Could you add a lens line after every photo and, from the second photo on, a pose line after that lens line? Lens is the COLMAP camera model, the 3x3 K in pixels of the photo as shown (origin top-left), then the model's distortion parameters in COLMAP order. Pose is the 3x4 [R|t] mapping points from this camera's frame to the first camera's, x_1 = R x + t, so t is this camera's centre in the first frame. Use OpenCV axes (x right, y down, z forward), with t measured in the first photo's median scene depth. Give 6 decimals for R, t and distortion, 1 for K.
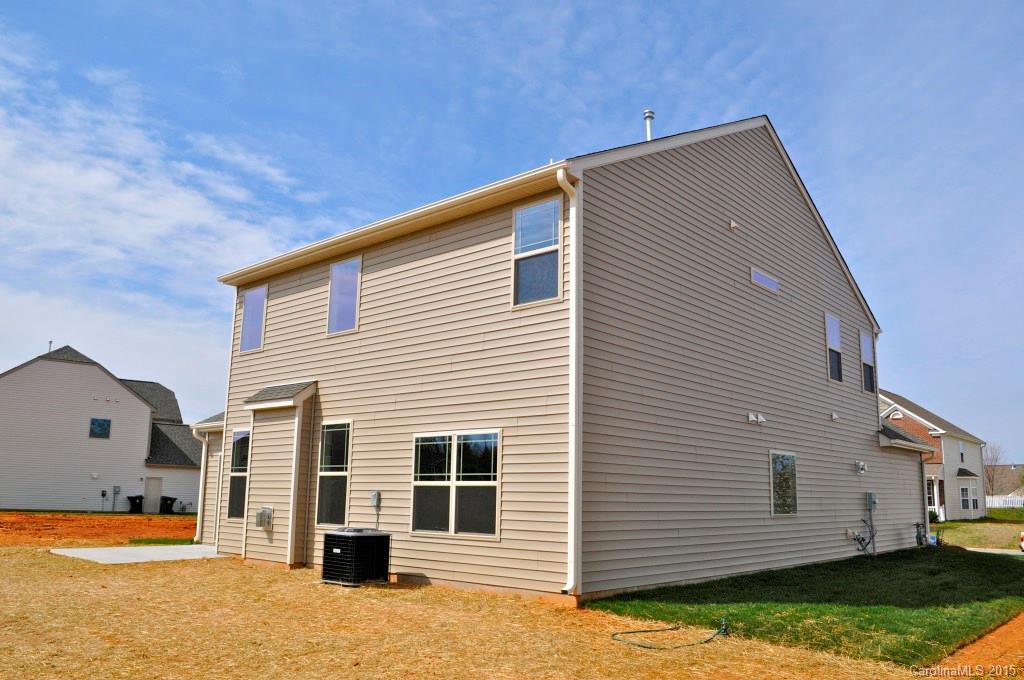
lens RADIAL K [[799.1, 0, 517.1], [0, 799.1, 349.0], [0, 0, 1]] dist [-0.077514, 0.007244]
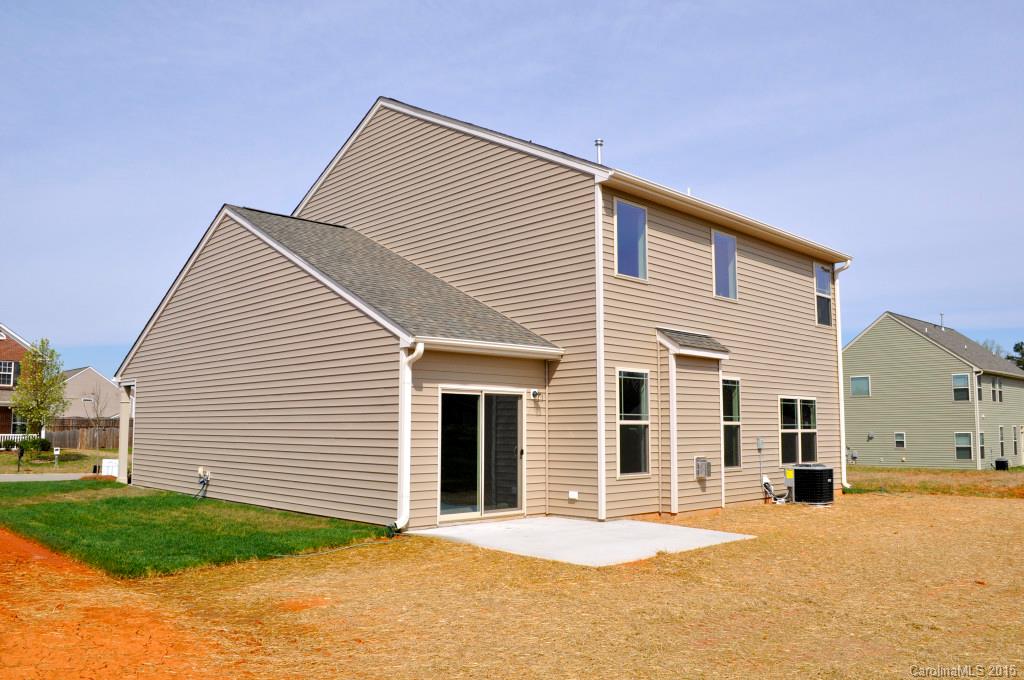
lens RADIAL K [[799.1, 0, 517.1], [0, 799.1, 349.0], [0, 0, 1]] dist [-0.077514, 0.007244]
pose [[0.076931, 0.081600, 0.993692, -1.435886], [-0.186344, 0.980261, -0.066070, 0.189657], [-0.979468, -0.180085, 0.090619, 1.247034]]
